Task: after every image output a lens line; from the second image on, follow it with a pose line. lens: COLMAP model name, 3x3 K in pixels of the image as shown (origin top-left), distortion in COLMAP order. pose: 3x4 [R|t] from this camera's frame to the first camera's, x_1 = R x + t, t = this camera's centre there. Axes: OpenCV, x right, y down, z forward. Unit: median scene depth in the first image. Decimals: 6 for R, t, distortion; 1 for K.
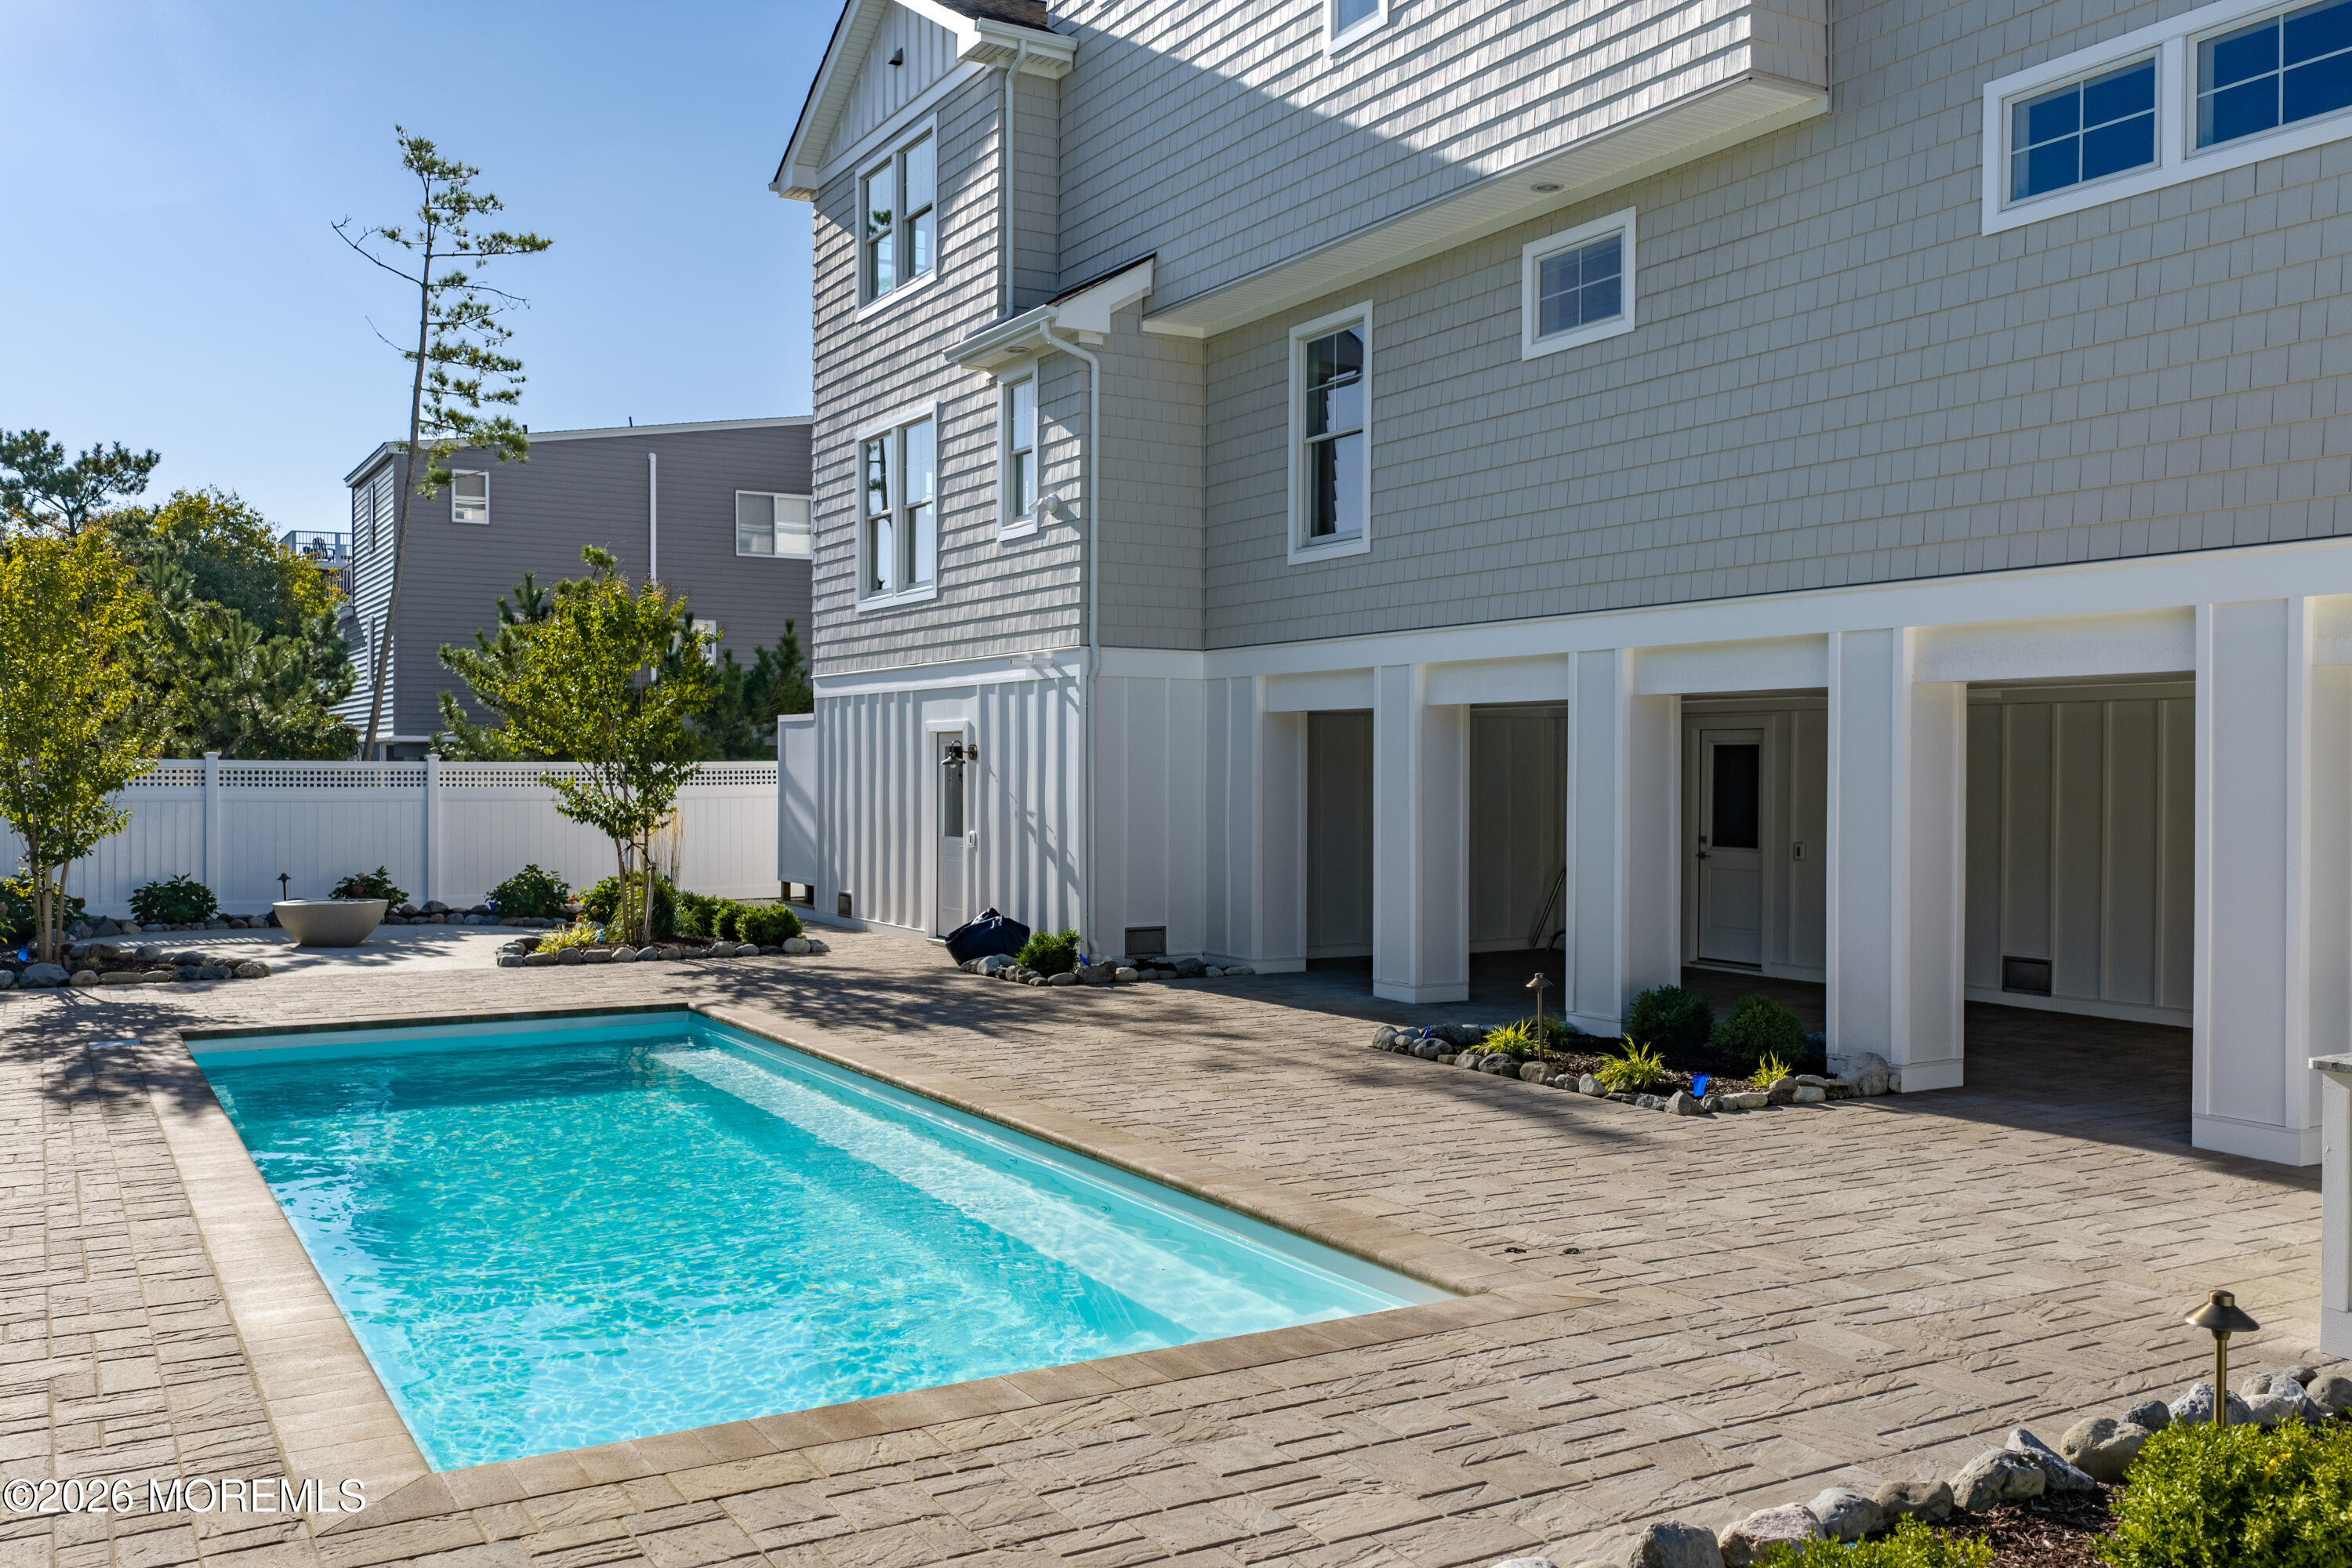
lens RADIAL K [[1920.4, 0, 1176.0], [0, 1920.4, 784.0], [0, 0, 1]] dist [0.040762, -0.086447]
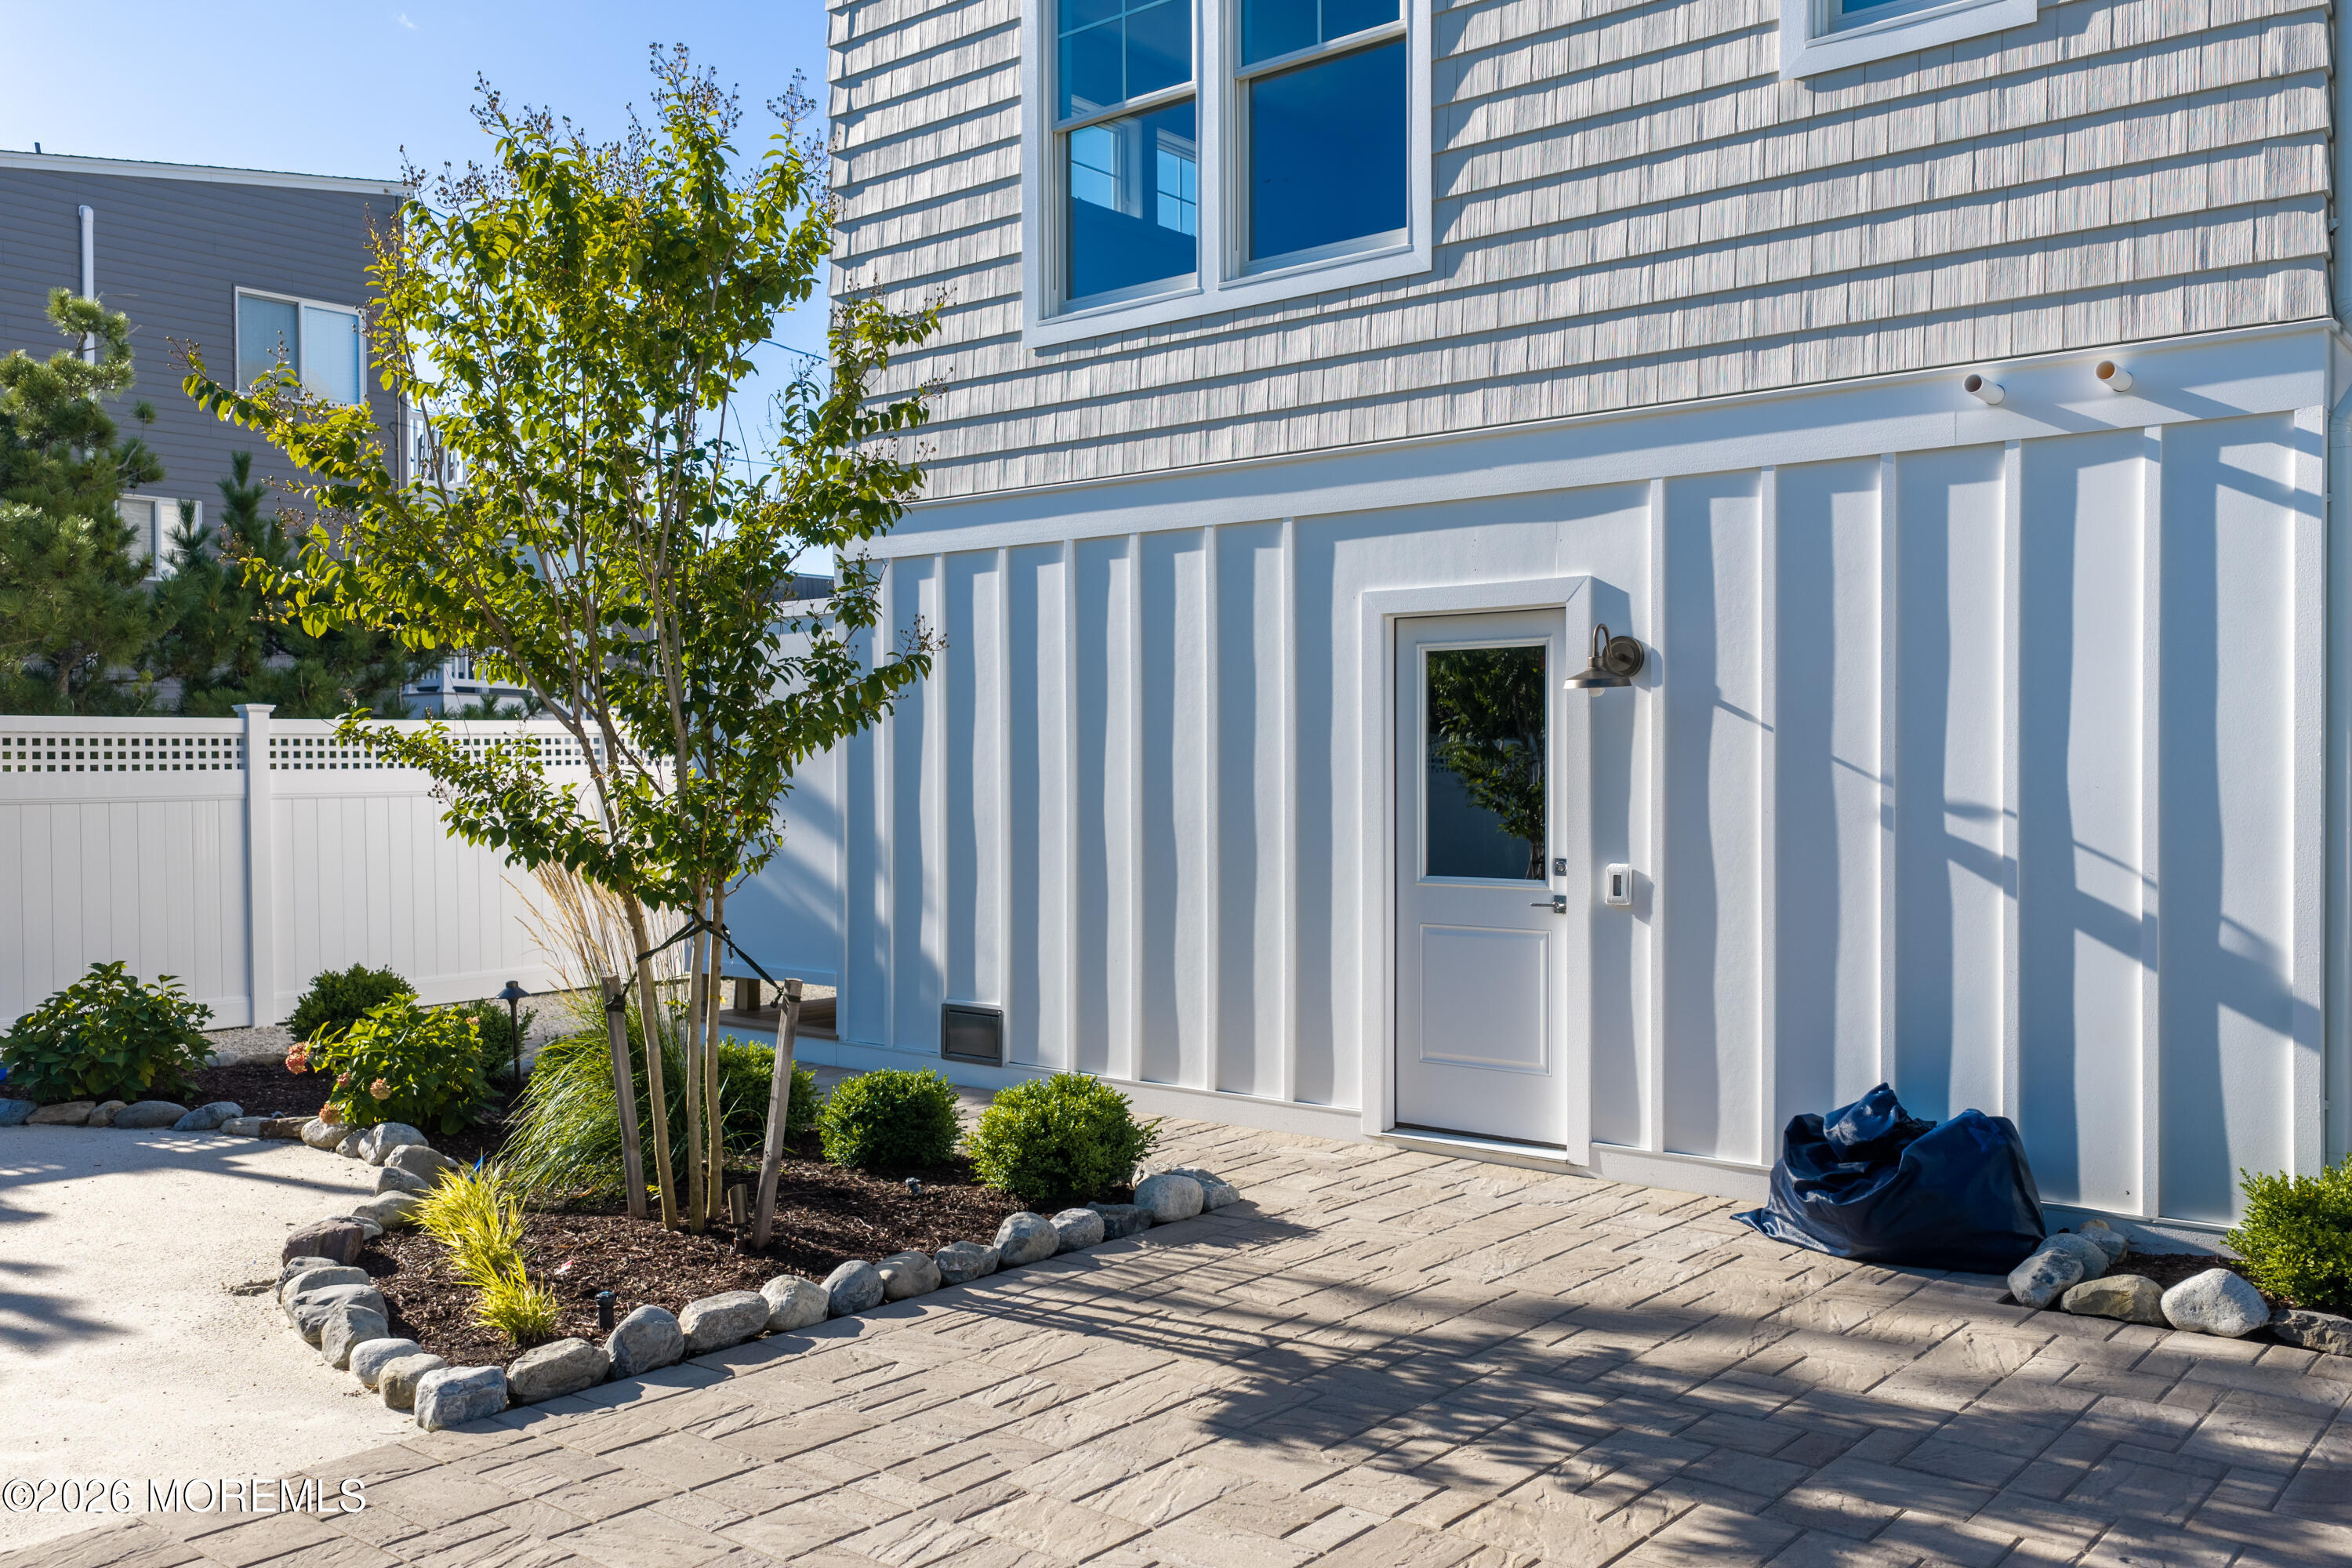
lens RADIAL K [[1920.4, 0, 1176.0], [0, 1920.4, 784.0], [0, 0, 1]] dist [0.040762, -0.086447]
pose [[0.938899, -0.020325, 0.343592, -0.359291], [0.016882, 0.999773, 0.013010, 0.002867], [-0.343778, -0.006414, 0.939029, 0.743473]]
